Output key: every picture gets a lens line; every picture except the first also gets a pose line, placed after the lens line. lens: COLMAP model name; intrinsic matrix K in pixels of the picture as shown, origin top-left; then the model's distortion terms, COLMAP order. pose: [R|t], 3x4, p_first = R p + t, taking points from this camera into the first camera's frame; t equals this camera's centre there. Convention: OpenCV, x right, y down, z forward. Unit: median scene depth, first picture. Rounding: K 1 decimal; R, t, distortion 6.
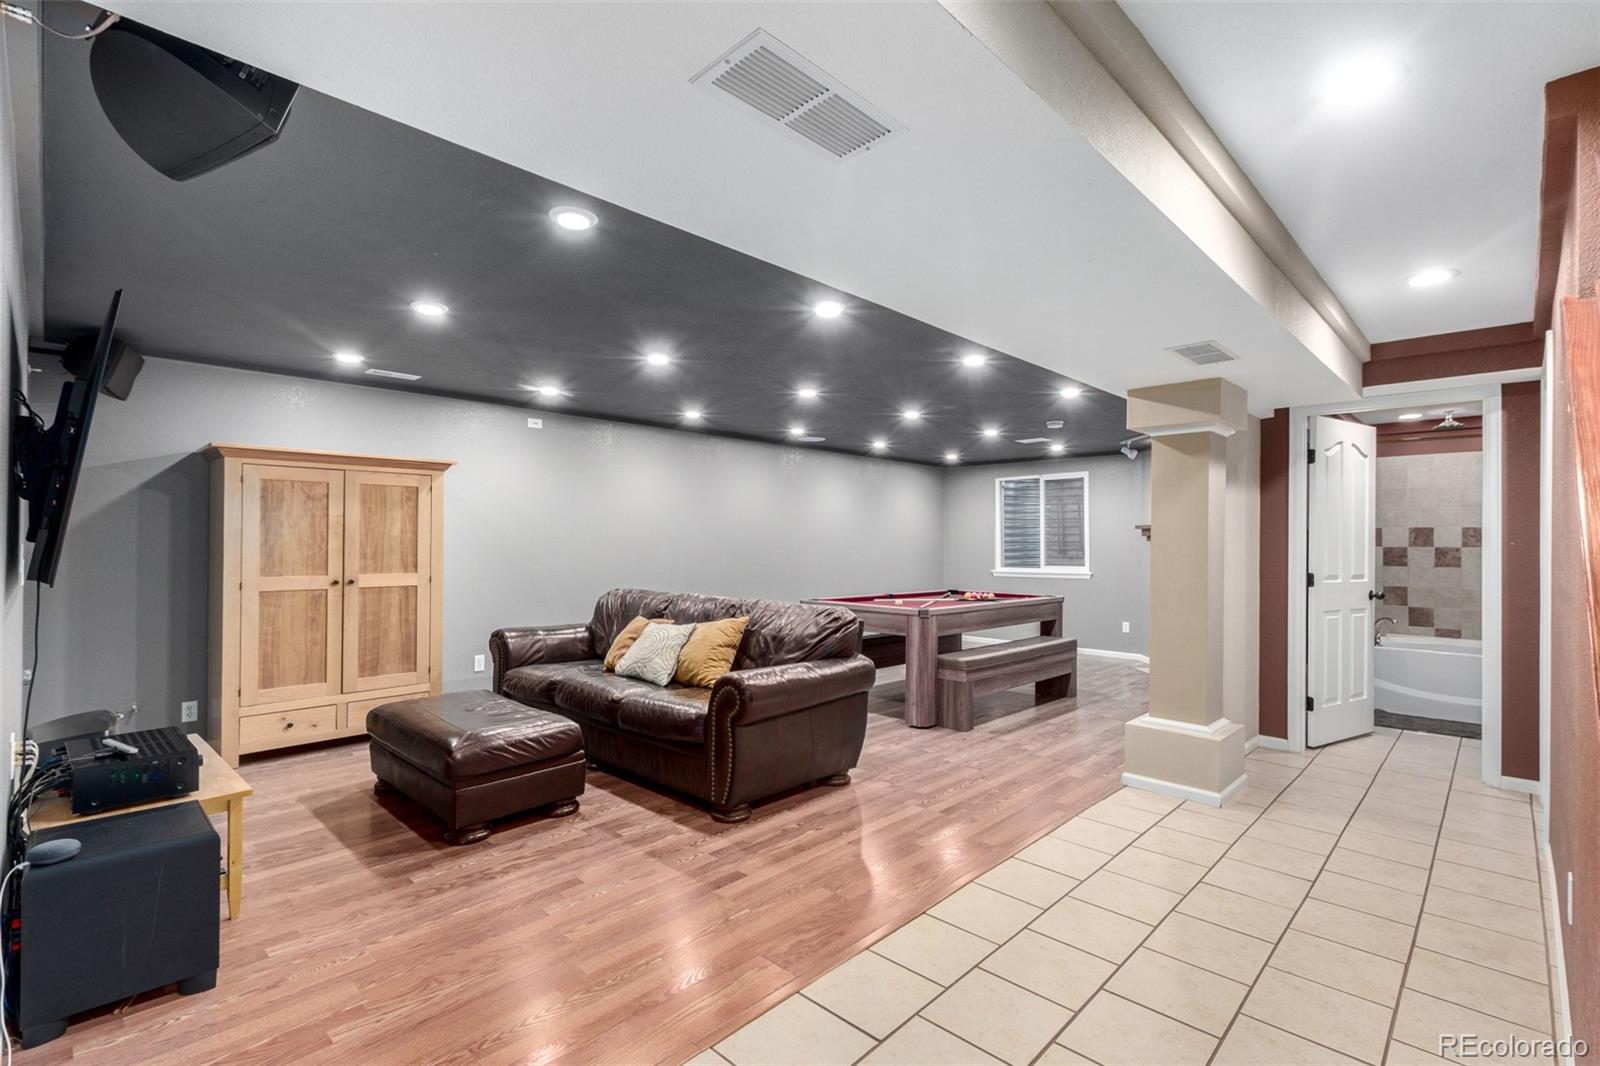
lens RADIAL K [[736.3, 0, 798.2], [0, 736.3, 537.4], [0, 0, 1]] dist [0.001876, 0.000055]
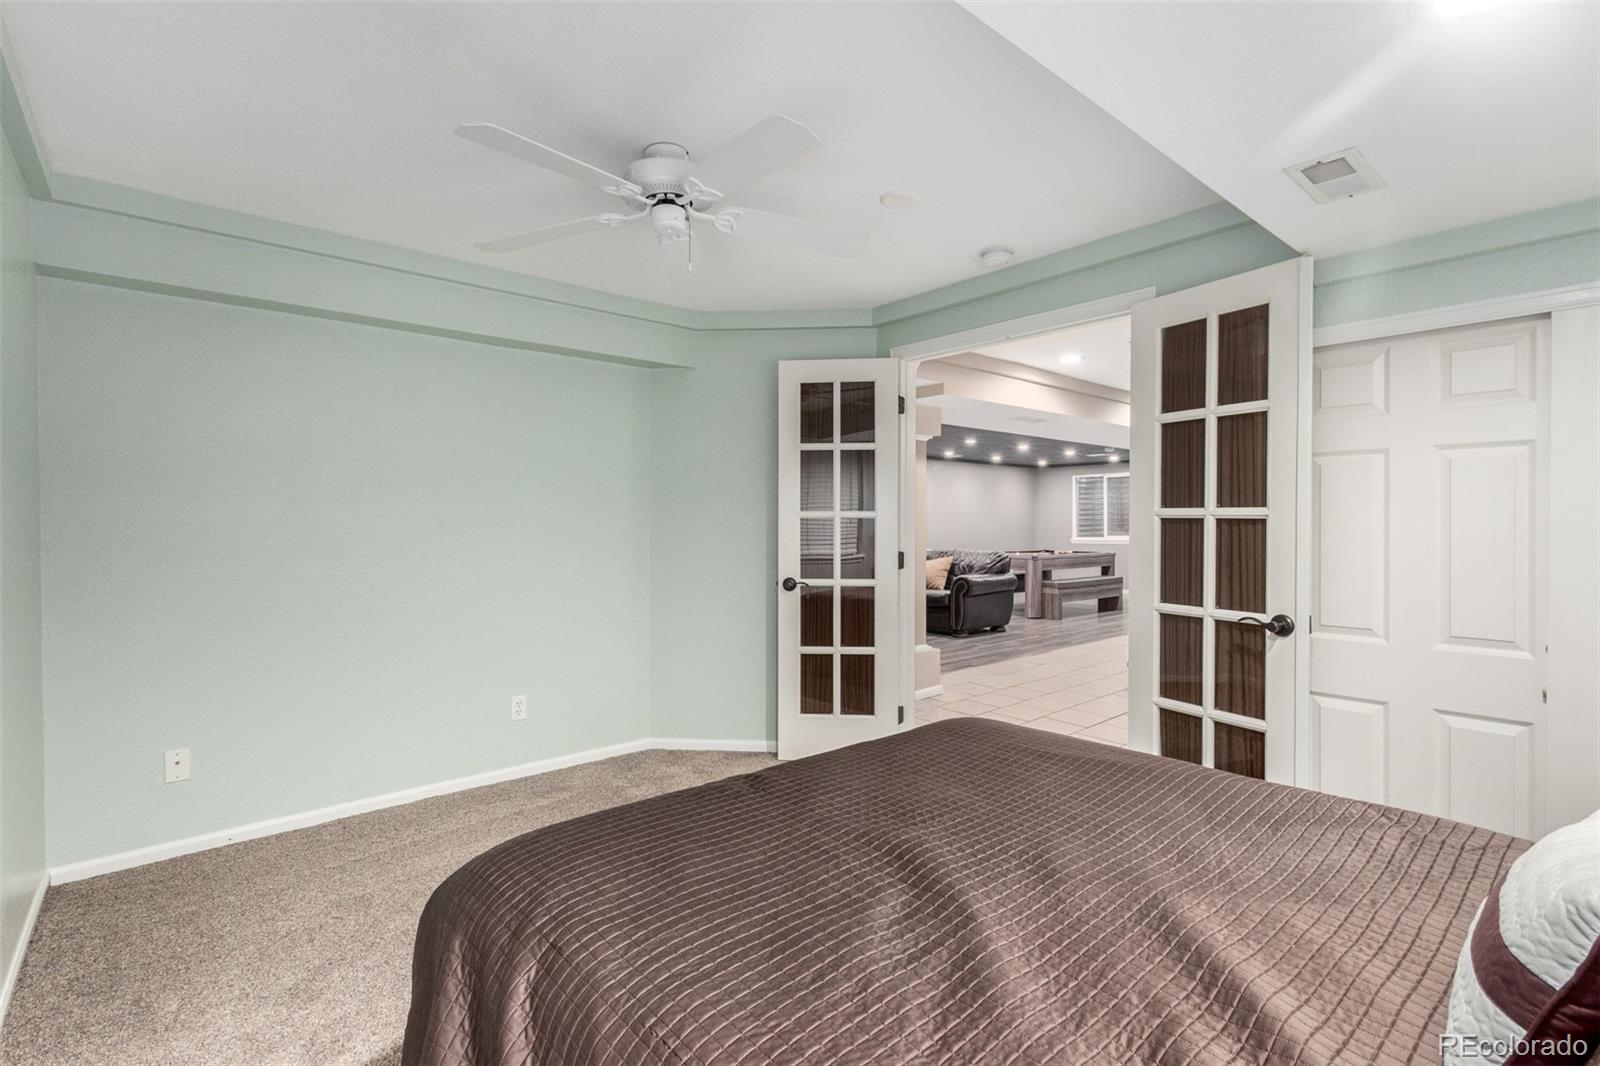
lens RADIAL K [[736.3, 0, 801.2], [0, 736.3, 529.2], [0, 0, 1]] dist [0.001876, 0.000055]
pose [[0.996072, -0.008497, -0.088143, -0.242694], [0.010027, 0.999806, 0.016929, -0.008307], [0.087982, -0.017746, 0.995964, -0.873343]]
